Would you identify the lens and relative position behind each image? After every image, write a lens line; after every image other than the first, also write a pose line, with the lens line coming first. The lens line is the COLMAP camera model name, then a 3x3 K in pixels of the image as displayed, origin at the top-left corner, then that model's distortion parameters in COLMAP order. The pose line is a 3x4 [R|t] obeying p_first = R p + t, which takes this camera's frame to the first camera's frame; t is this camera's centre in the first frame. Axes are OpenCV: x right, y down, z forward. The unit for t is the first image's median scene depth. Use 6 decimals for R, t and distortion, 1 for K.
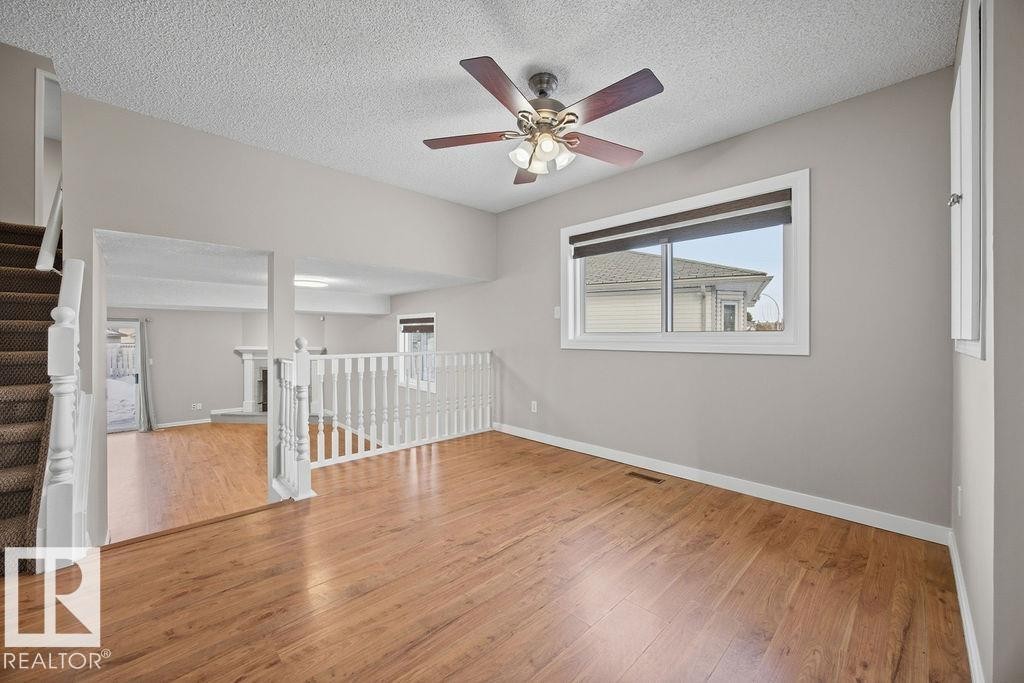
lens RADIAL K [[397.9, 0, 515.8], [0, 397.9, 337.3], [0, 0, 1]] dist [-0.024382, 0.001333]
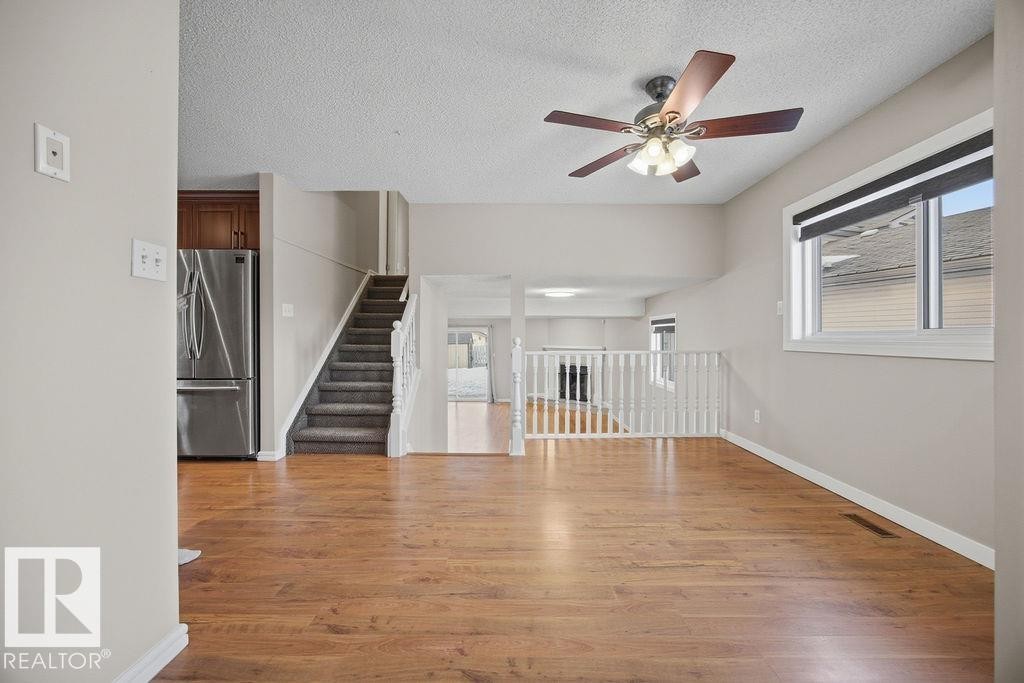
lens RADIAL K [[397.9, 0, 517.6], [0, 397.9, 340.5], [0, 0, 1]] dist [-0.024382, 0.001333]
pose [[0.712699, 0.005762, -0.701446, 0.299635], [-0.000295, 0.999969, 0.007915, 0.000223], [0.701470, -0.005434, 0.712679, 0.011017]]
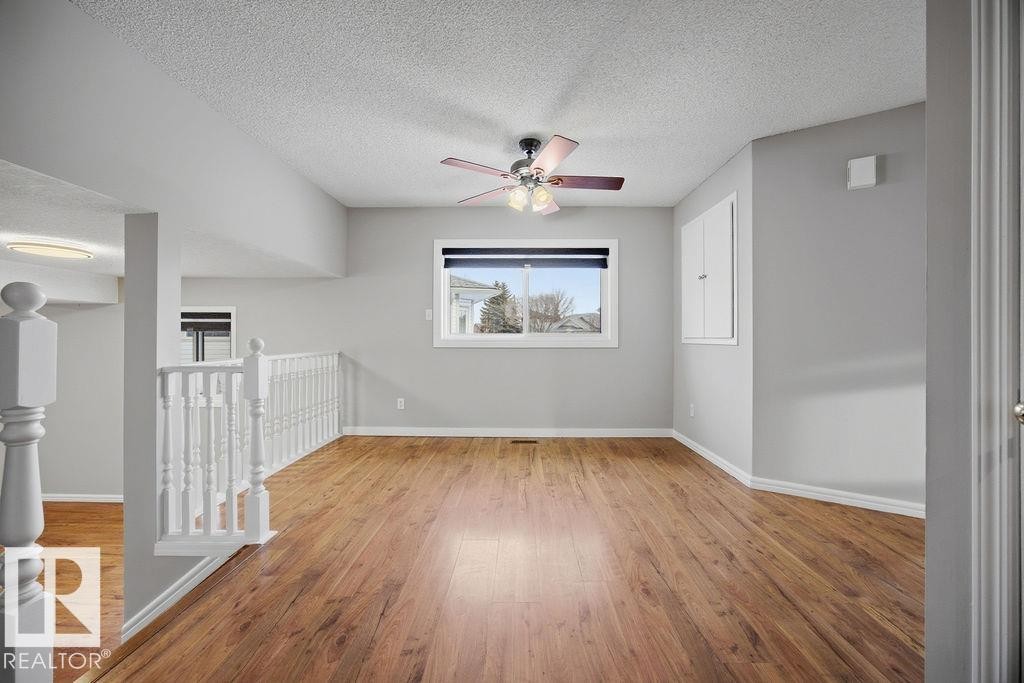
lens RADIAL K [[397.9, 0, 514.6], [0, 397.9, 336.9], [0, 0, 1]] dist [-0.024382, 0.001333]
pose [[0.705303, -0.000101, 0.708906, -0.517351], [0.000892, 0.999999, -0.000746, 0.000250], [-0.708905, 0.001158, 0.705303, 0.057479]]
